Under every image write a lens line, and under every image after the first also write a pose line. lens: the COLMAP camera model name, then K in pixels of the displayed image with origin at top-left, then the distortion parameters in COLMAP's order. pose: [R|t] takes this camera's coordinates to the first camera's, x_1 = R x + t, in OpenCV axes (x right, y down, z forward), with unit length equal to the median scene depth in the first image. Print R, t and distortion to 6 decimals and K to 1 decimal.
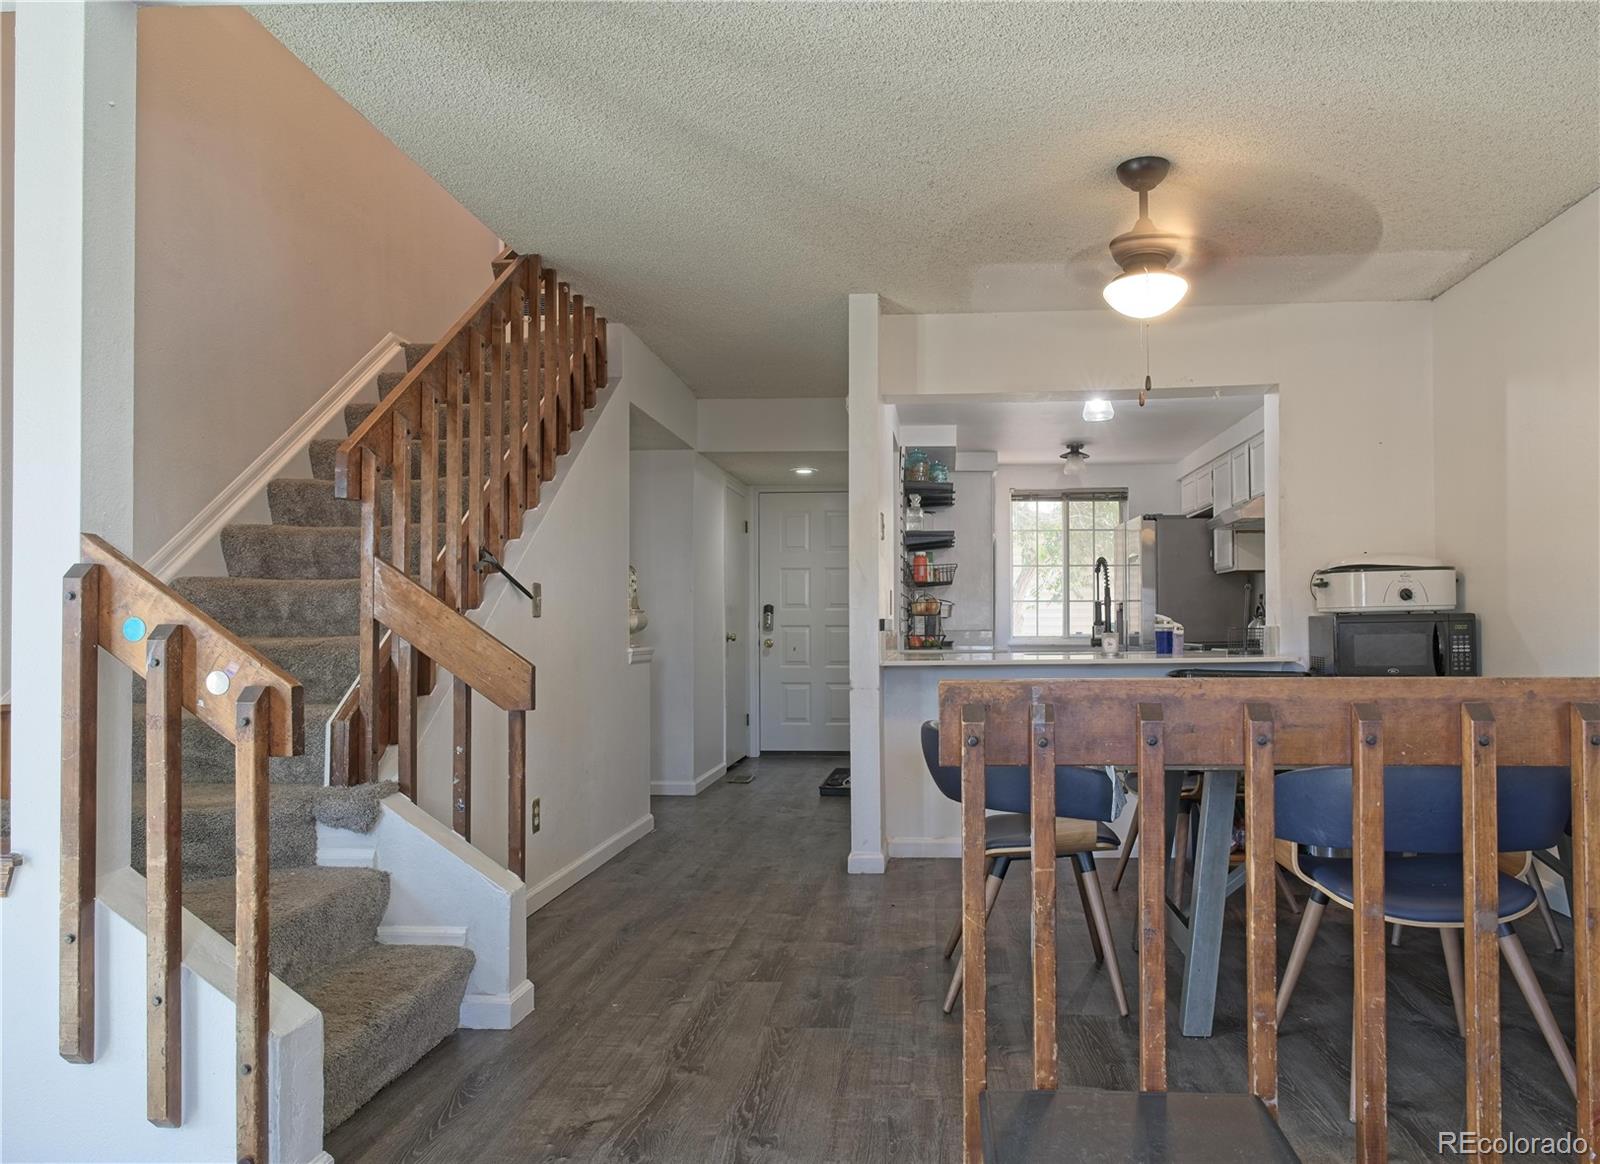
lens RADIAL K [[1072.9, 0, 879.3], [0, 1072.9, 613.9], [0, 0, 1]] dist [-0.007434, -0.001426]
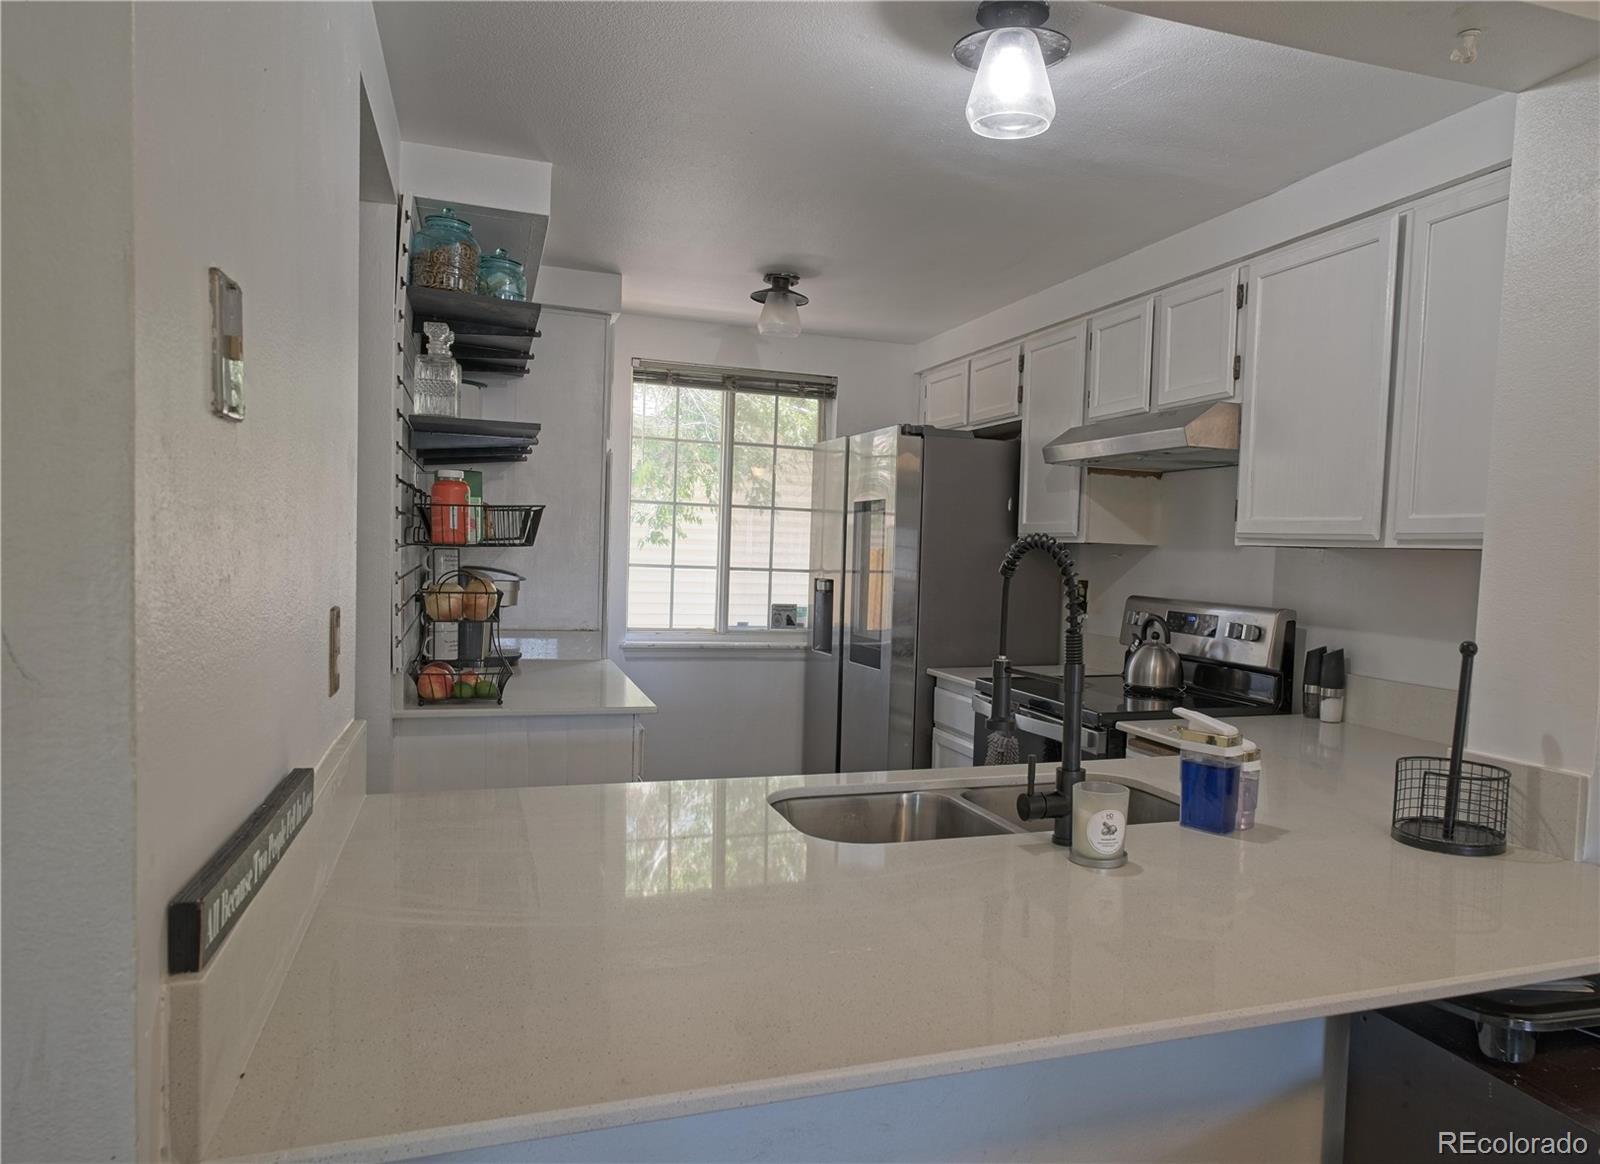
lens RADIAL K [[1072.9, 0, 879.3], [0, 1072.9, 613.9], [0, 0, 1]] dist [-0.007434, -0.001426]
pose [[0.912992, 0.011544, 0.407813, 0.021448], [-0.043588, 0.996638, 0.069371, -0.038244], [-0.405641, -0.081111, 0.910426, 0.553147]]
